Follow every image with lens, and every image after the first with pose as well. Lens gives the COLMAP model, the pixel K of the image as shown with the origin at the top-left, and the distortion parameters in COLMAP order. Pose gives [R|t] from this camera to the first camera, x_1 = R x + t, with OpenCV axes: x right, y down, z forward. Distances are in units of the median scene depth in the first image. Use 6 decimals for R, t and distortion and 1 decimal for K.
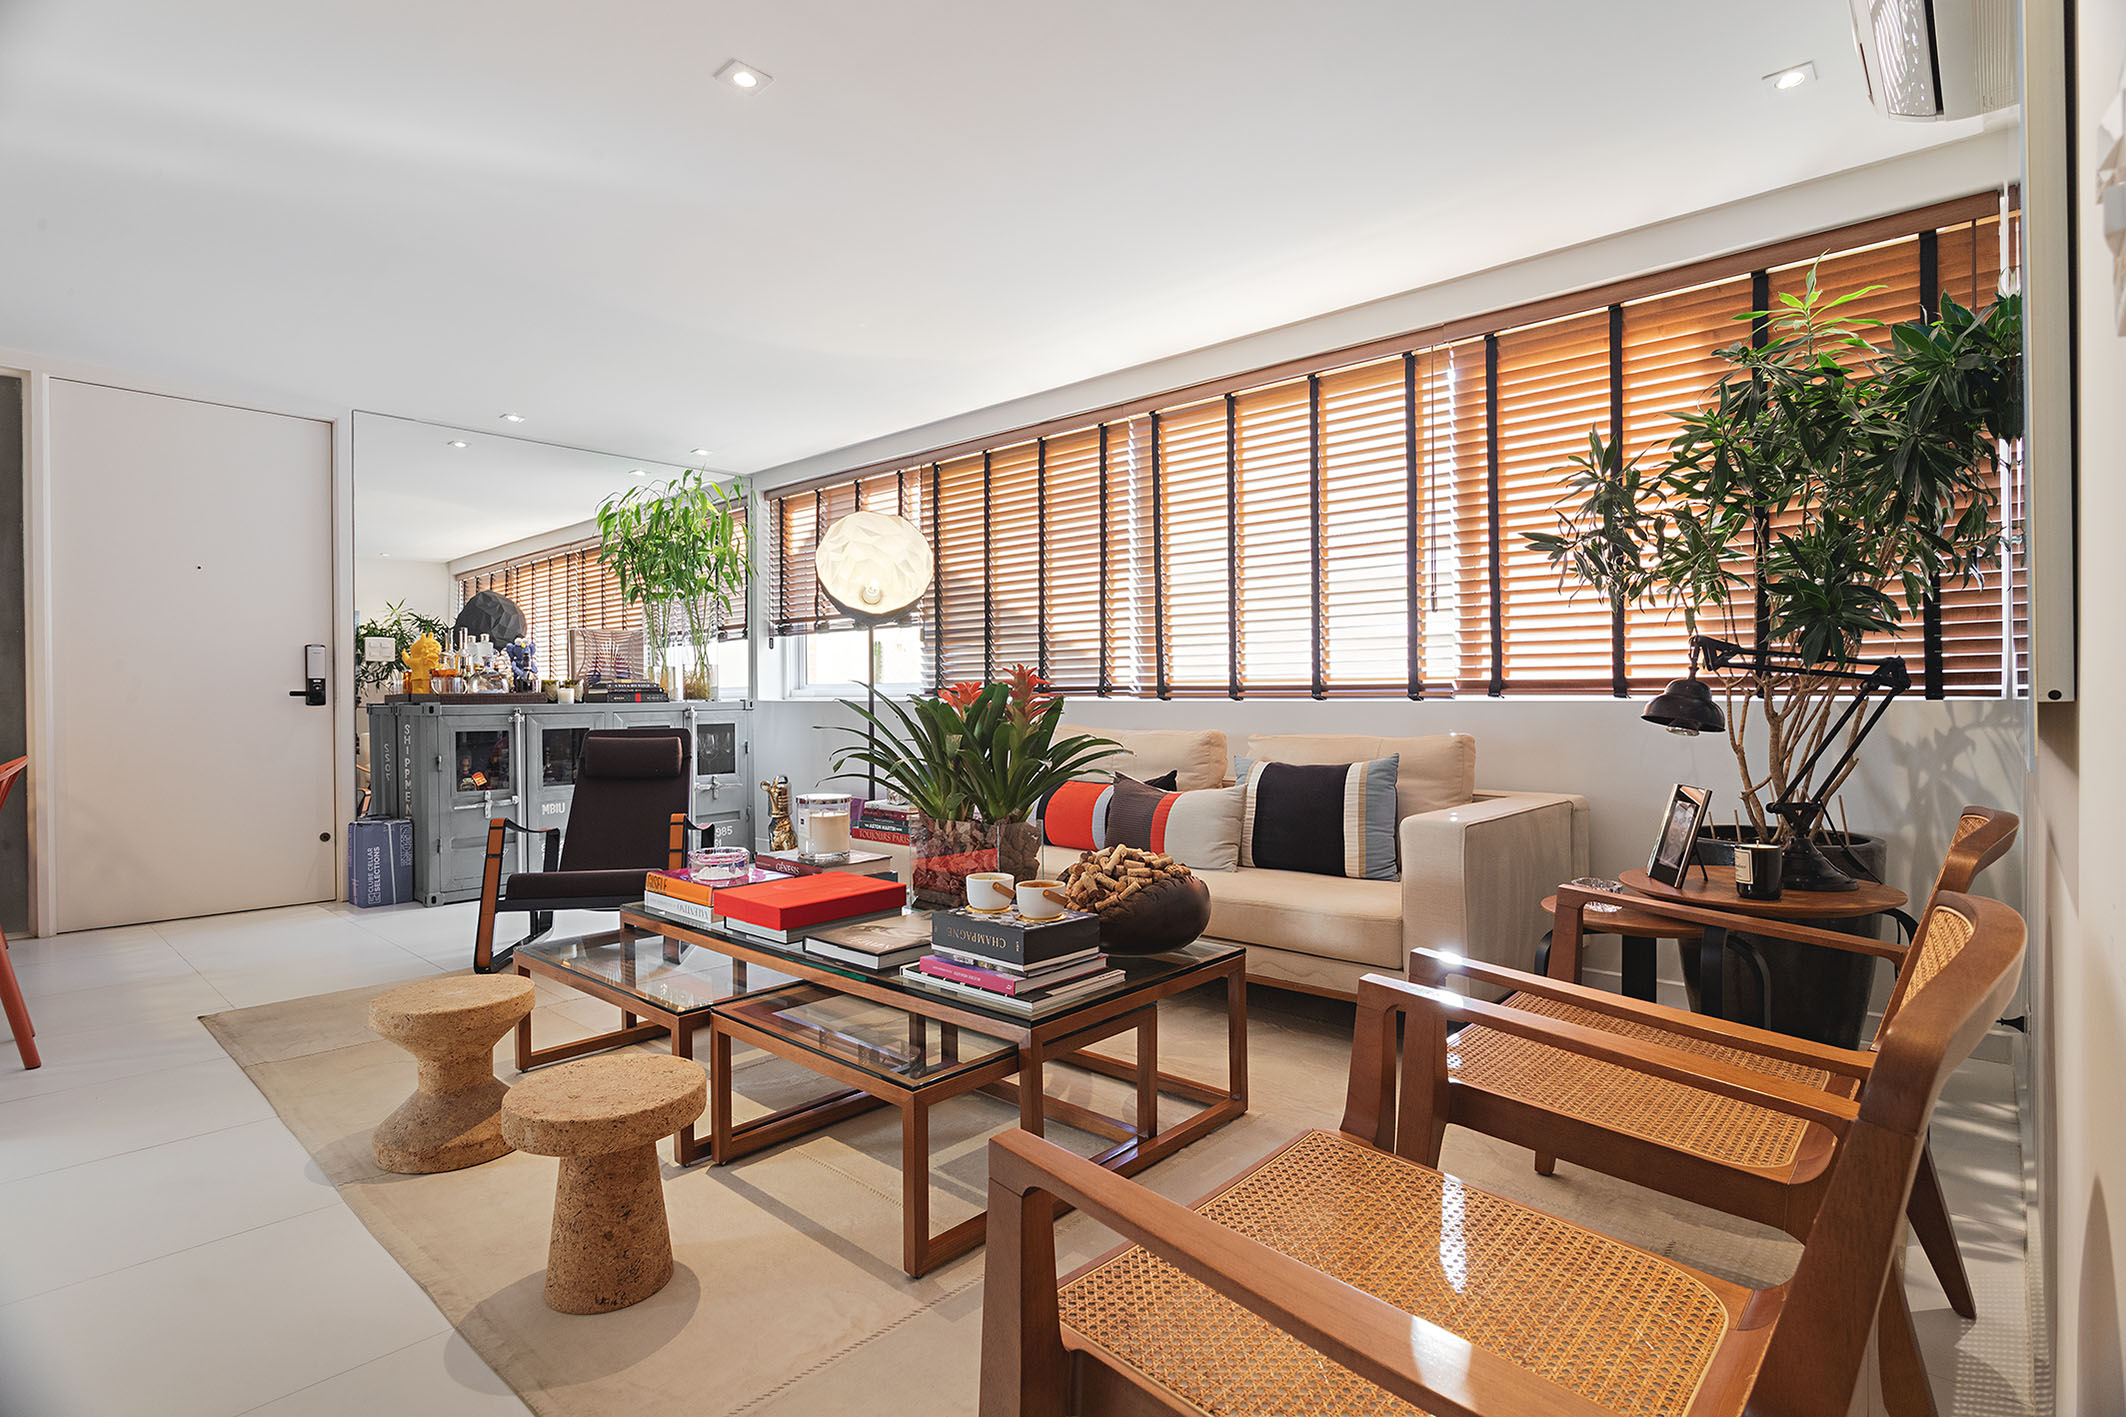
lens RADIAL K [[995.7, 0, 1026.2], [0, 995.7, 704.4], [0, 0, 1]] dist [-0.022929, 0.009107]
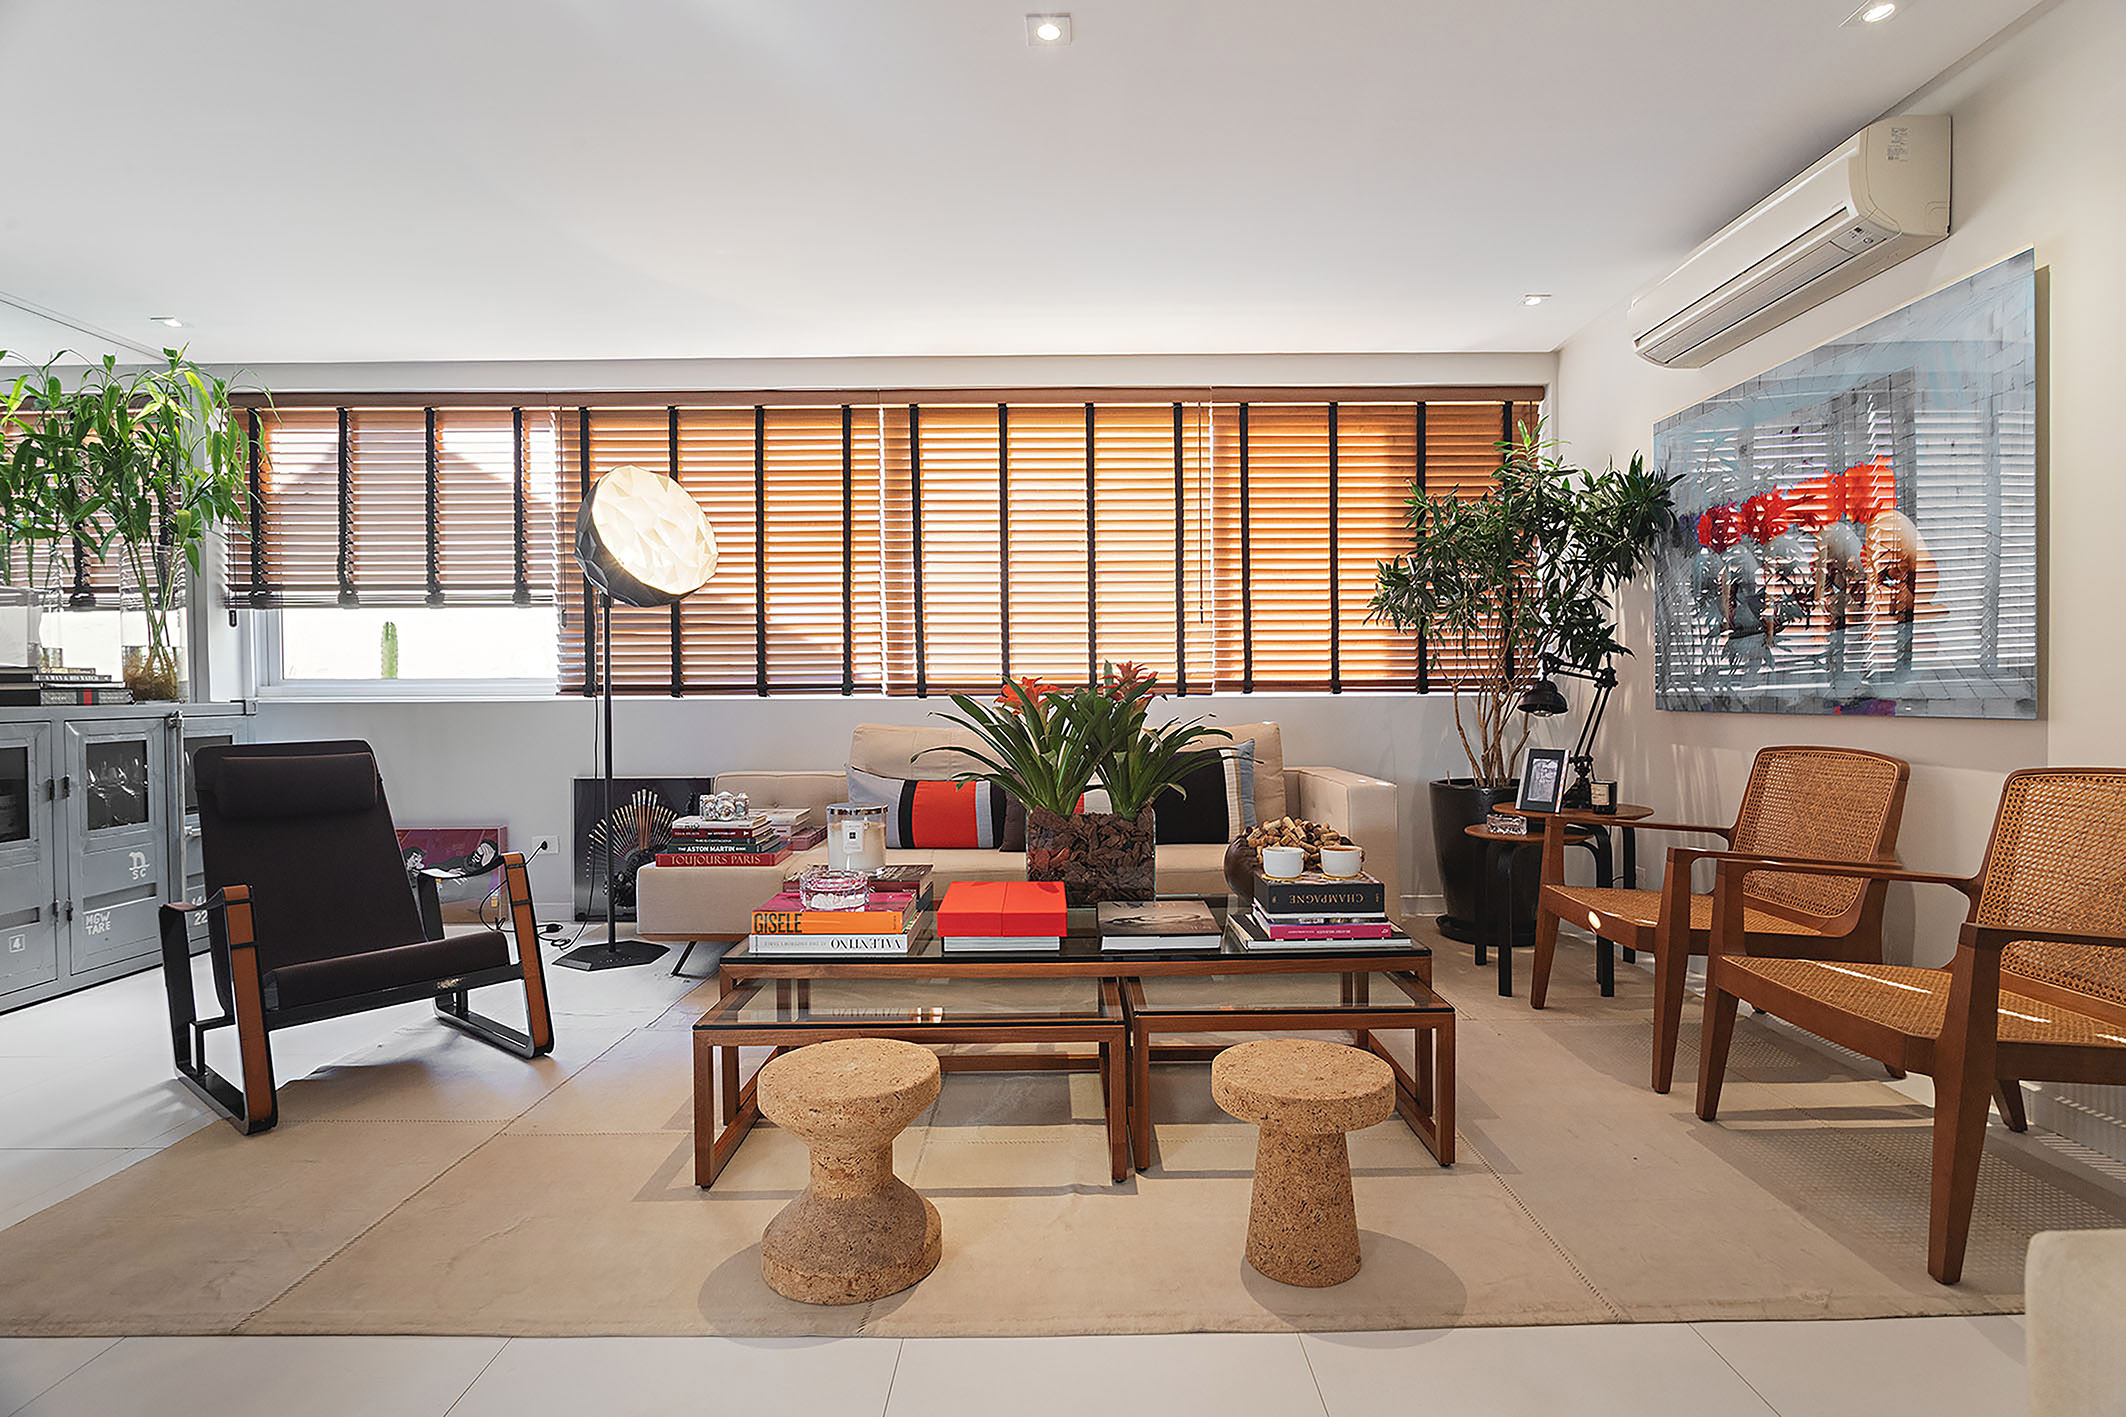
lens RADIAL K [[1067.4, 0, 1053.6], [0, 1067.4, 710.7], [0, 0, 1]] dist [-0.024103, 0.011045]
pose [[0.746338, -0.010959, 0.665477, -0.475211], [0.008278, 0.999940, 0.007183, 0.001757], [-0.665516, 0.000148, 0.746384, 0.122563]]
